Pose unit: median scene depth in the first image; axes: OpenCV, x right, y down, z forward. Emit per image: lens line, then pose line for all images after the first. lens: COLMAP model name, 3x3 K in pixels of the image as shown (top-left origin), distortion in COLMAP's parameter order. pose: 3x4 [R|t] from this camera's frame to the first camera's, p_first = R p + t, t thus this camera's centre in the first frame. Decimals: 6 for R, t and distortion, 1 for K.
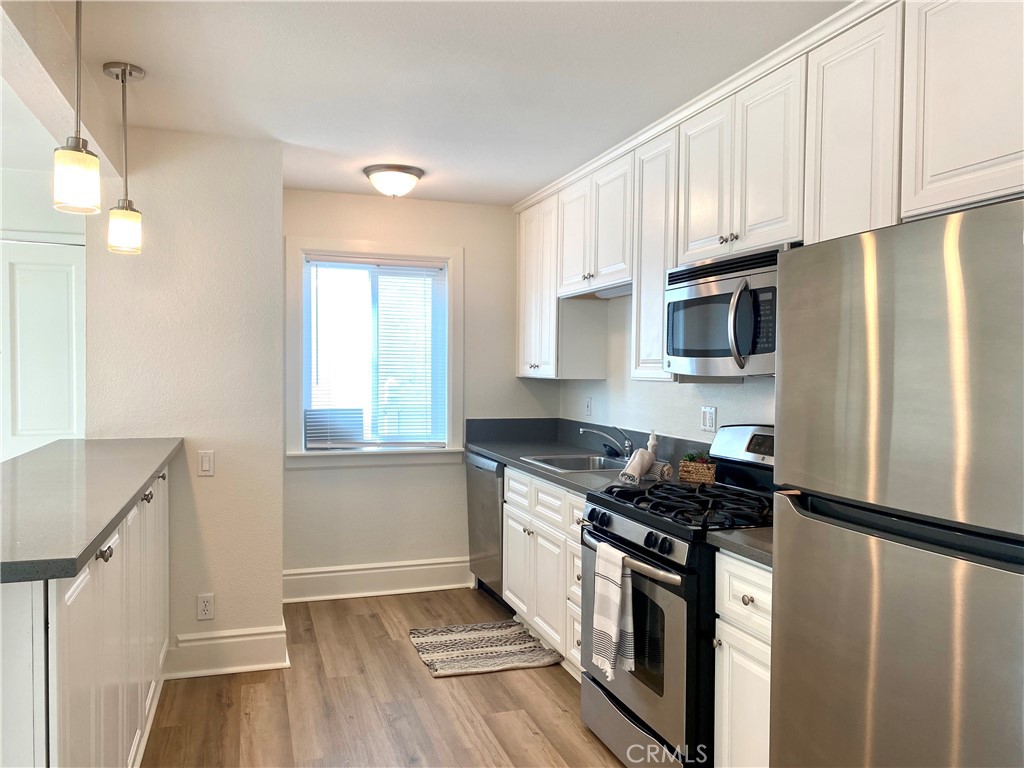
lens RADIAL K [[793.8, 0, 492.7], [0, 793.8, 378.4], [0, 0, 1]] dist [0.046053, -0.052798]
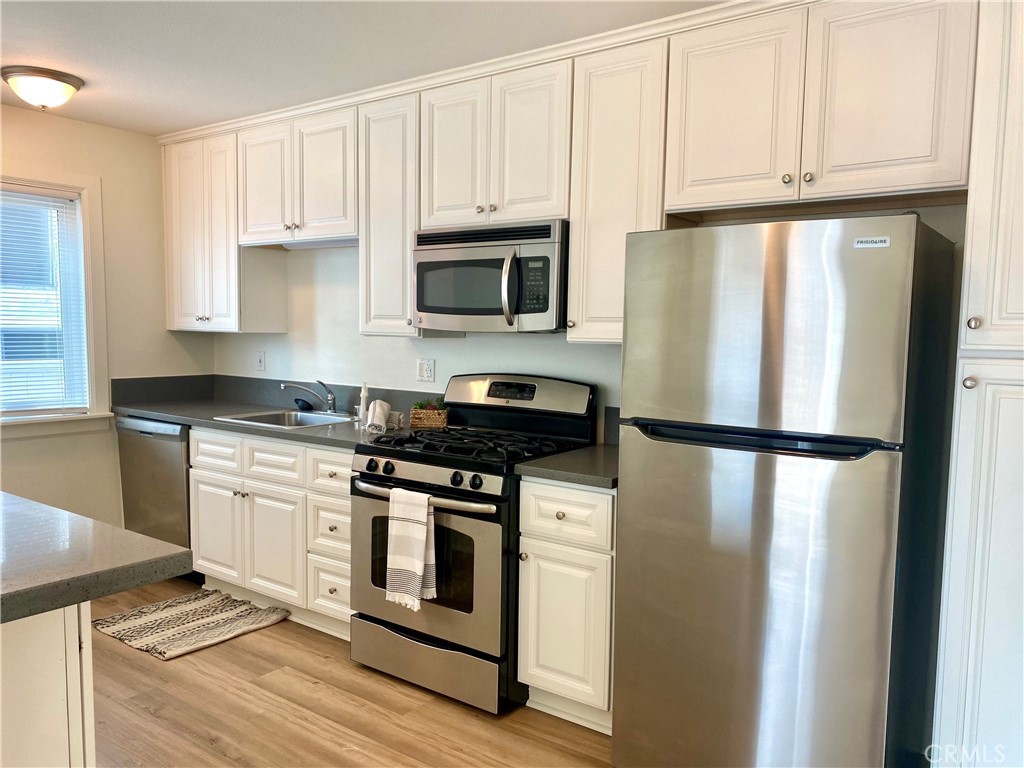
lens RADIAL K [[793.8, 0, 511.3], [0, 793.8, 395.3], [0, 0, 1]] dist [0.046053, -0.052798]
pose [[0.805394, -0.046574, 0.590908, -0.296308], [-0.001476, 0.996748, 0.080572, -0.002801], [-0.592738, -0.065764, 0.802706, 0.052286]]
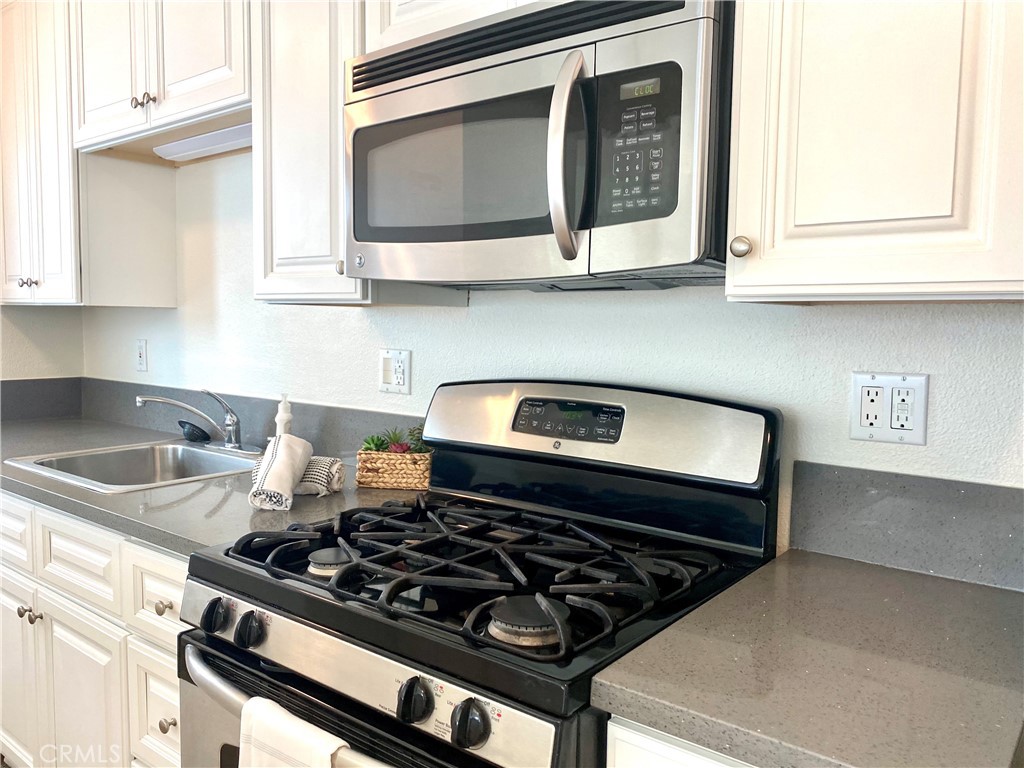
lens RADIAL K [[793.8, 0, 507.5], [0, 793.8, 385.1], [0, 0, 1]] dist [0.046053, -0.052798]
pose [[0.831621, -0.041830, 0.553766, 0.025314], [0.001918, 0.997370, 0.072458, 0.021091], [-0.555340, -0.059195, 0.829514, 0.509836]]
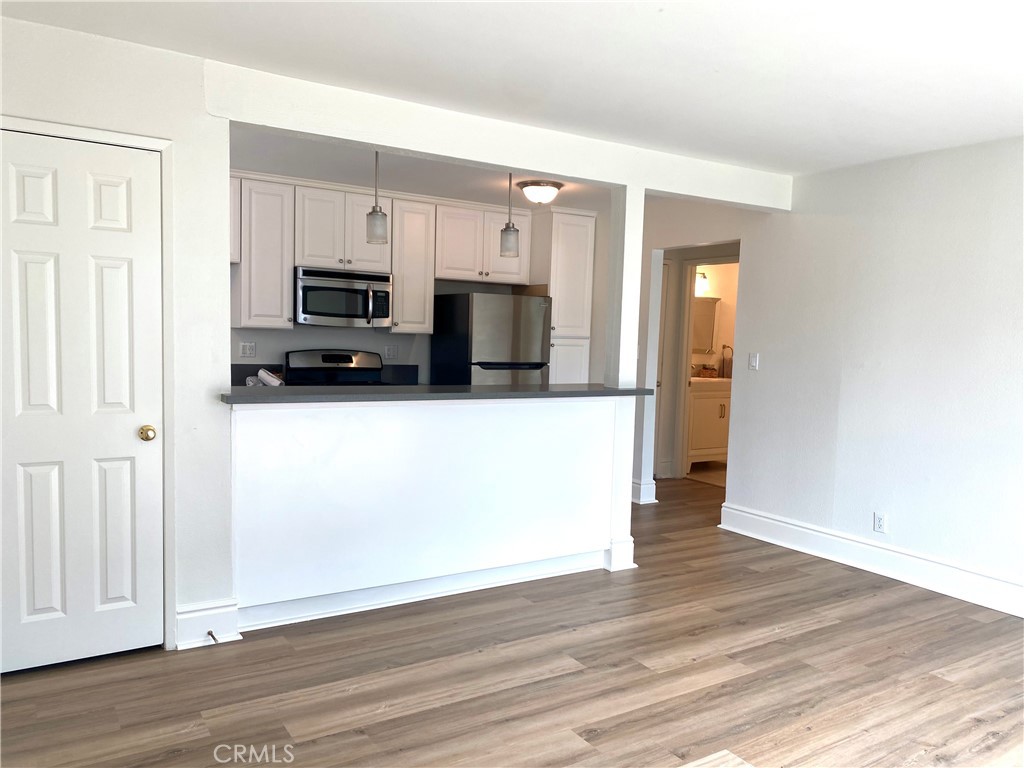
lens RADIAL K [[793.8, 0, 512.2], [0, 793.8, 388.1], [0, 0, 1]] dist [0.046053, -0.052798]
pose [[-0.275799, -0.084500, 0.957494, -1.579299], [-0.022835, 0.996423, 0.081358, -0.018629], [-0.960944, 0.000574, -0.276742, 0.976494]]
